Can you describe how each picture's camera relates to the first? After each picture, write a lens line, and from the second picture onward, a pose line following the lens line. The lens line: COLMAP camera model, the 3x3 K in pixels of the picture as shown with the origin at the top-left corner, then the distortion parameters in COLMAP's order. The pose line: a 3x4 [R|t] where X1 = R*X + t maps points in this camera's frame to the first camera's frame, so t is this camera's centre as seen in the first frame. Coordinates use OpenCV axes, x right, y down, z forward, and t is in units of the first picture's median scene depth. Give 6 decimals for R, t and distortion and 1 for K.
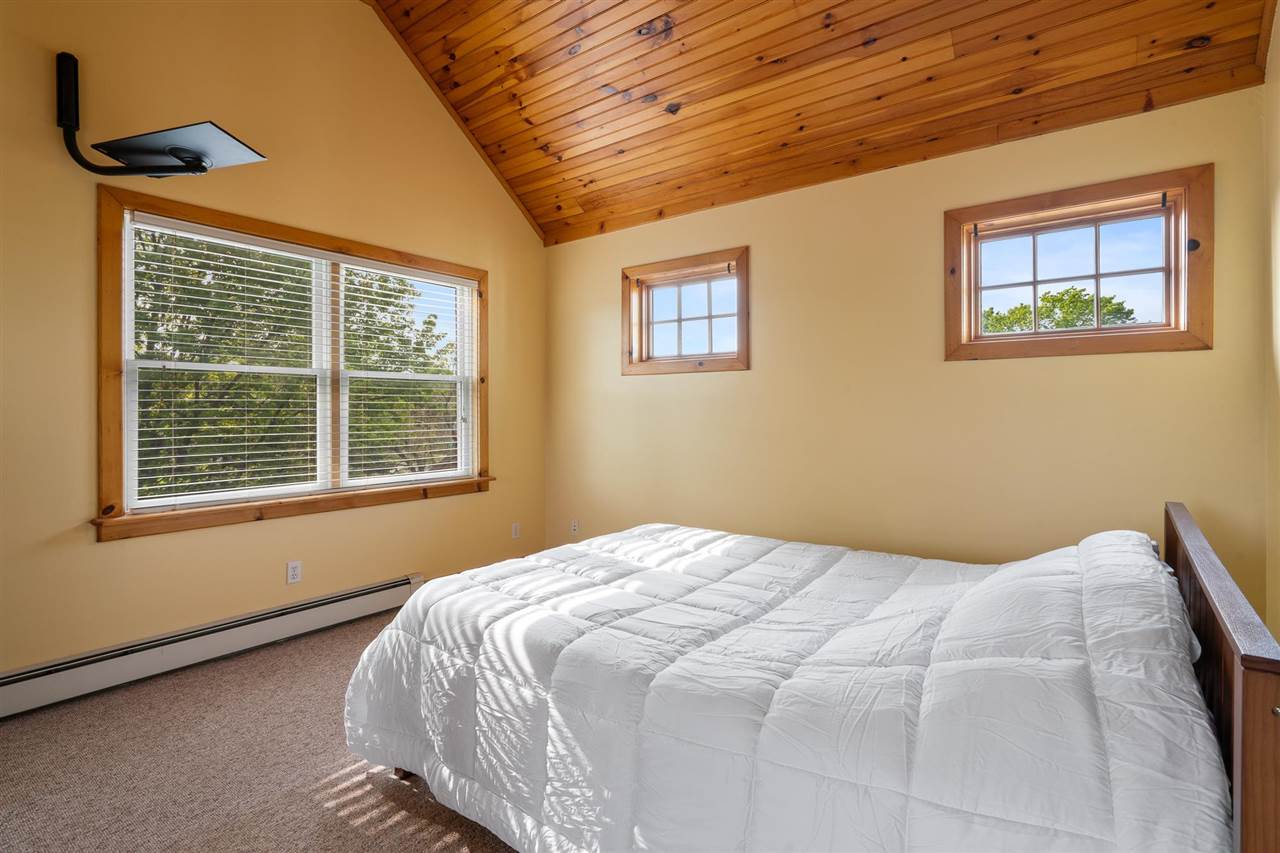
lens RADIAL K [[616.3, 0, 640.0], [0, 616.3, 426.5], [0, 0, 1]] dist [-0.000275, -0.000042]
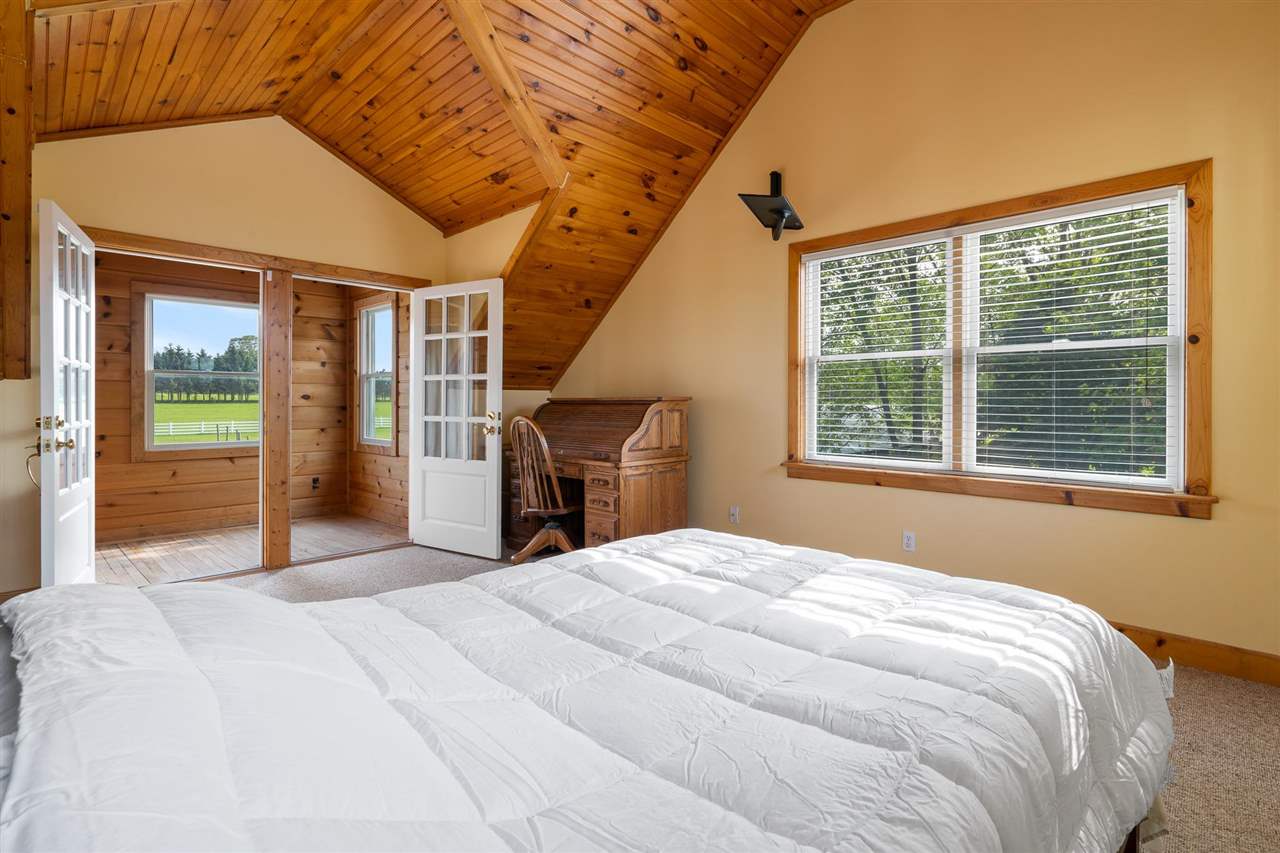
lens RADIAL K [[562.2, 0, 639.0], [0, 562.2, 396.0], [0, 0, 1]] dist [-0.000745, -0.000046]
pose [[-0.086775, 0.005372, -0.996213, 0.412132], [-0.016550, 0.999840, 0.006833, -0.013981], [0.996090, 0.017080, -0.086672, 0.561450]]
